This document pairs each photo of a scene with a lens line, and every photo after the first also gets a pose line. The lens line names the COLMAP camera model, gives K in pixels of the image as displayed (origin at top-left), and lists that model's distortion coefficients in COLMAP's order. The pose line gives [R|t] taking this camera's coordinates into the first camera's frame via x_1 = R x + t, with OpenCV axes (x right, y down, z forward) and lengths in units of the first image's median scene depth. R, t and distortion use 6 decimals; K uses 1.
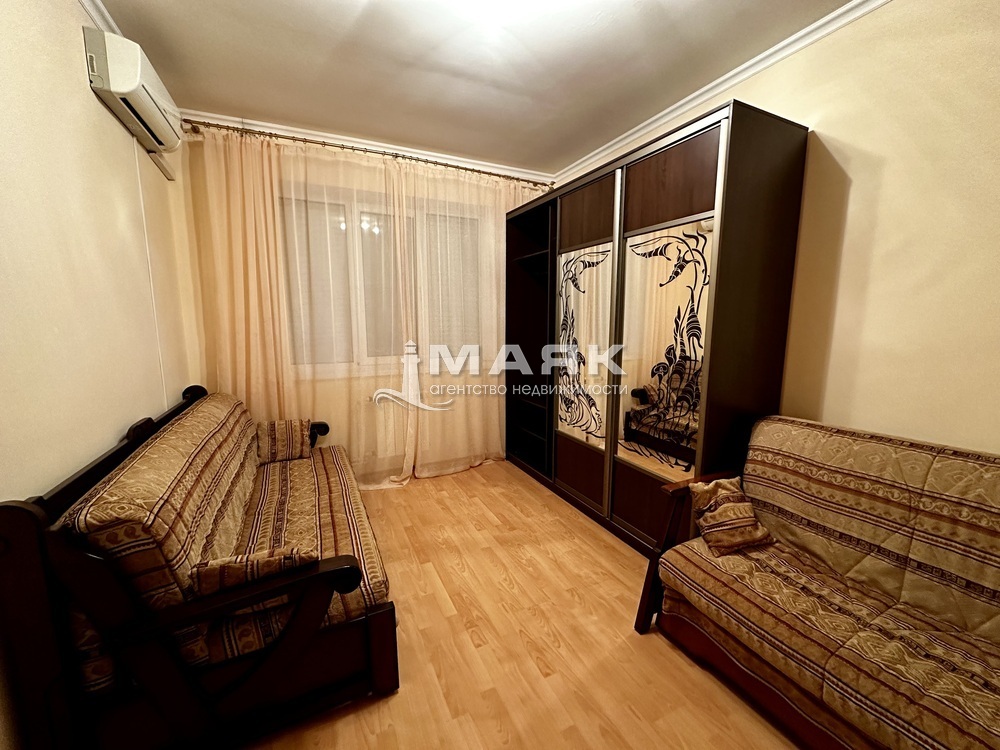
lens RADIAL K [[396.3, 0, 500.0], [0, 396.3, 371.6], [0, 0, 1]] dist [-0.008746, -0.000866]
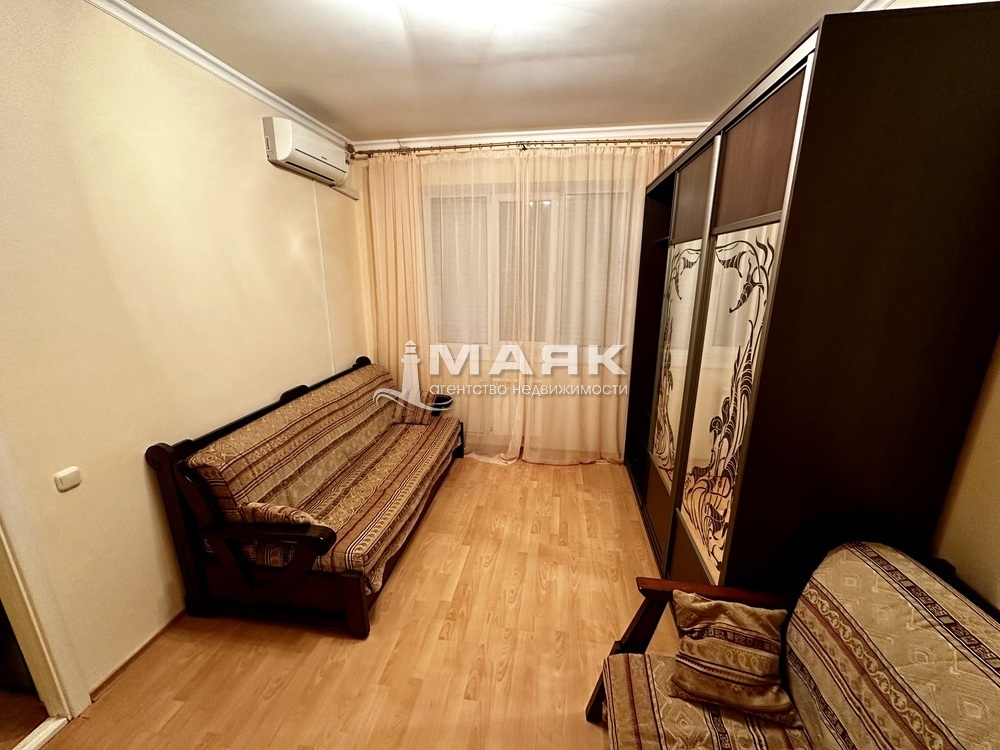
lens RADIAL K [[396.3, 0, 498.9], [0, 396.3, 371.3], [0, 0, 1]] dist [-0.008746, -0.000866]
pose [[0.820085, 0.141781, -0.554400, 0.497055], [-0.077181, 0.987373, 0.138340, -0.185851], [0.567014, -0.070662, 0.820672, 0.189784]]
